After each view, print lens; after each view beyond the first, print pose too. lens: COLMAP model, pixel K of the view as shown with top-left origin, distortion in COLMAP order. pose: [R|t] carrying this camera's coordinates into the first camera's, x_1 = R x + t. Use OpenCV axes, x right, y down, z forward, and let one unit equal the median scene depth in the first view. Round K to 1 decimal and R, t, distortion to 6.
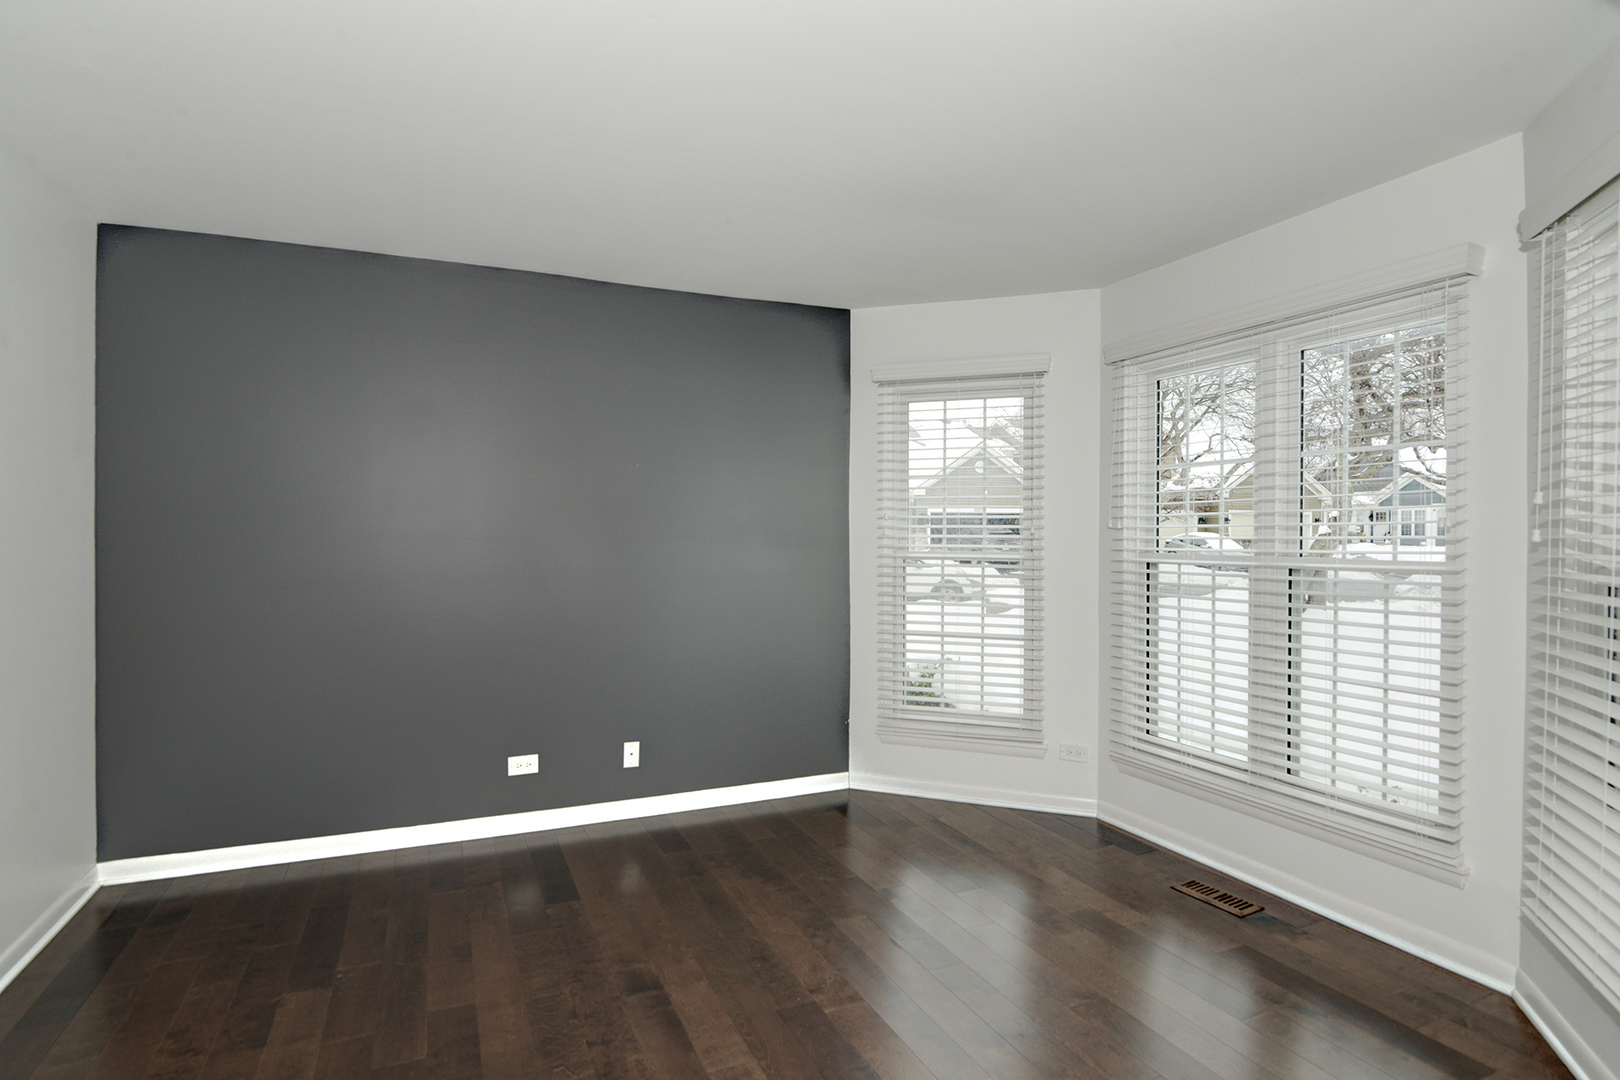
lens RADIAL K [[848.3, 0, 810.0], [0, 848.3, 540.0], [0, 0, 1]] dist [-0.001152, -0.000166]
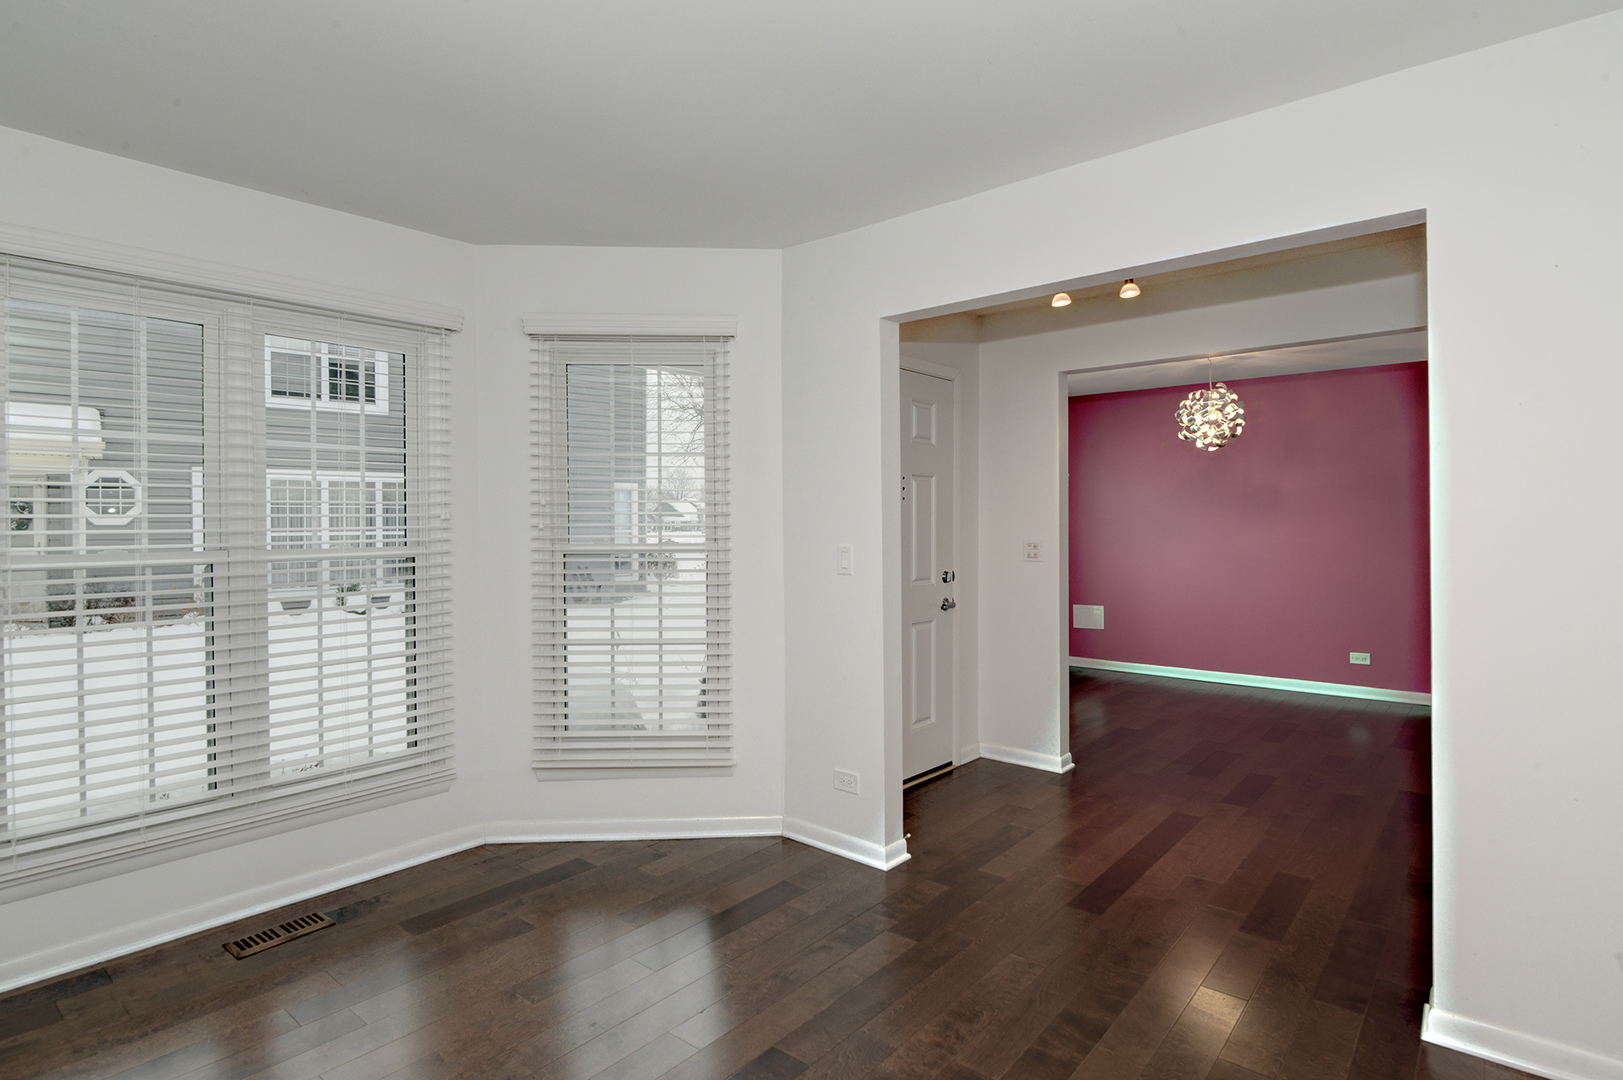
lens RADIAL K [[849.9, 0, 811.5], [0, 849.9, 540.0], [0, 0, 1]] dist [-0.001152, -0.000166]
pose [[-0.428852, -0.032442, 0.902792, -0.723490], [0.004524, 0.999265, 0.038057, -0.032089], [-0.903363, 0.020405, -0.428391, 1.133787]]
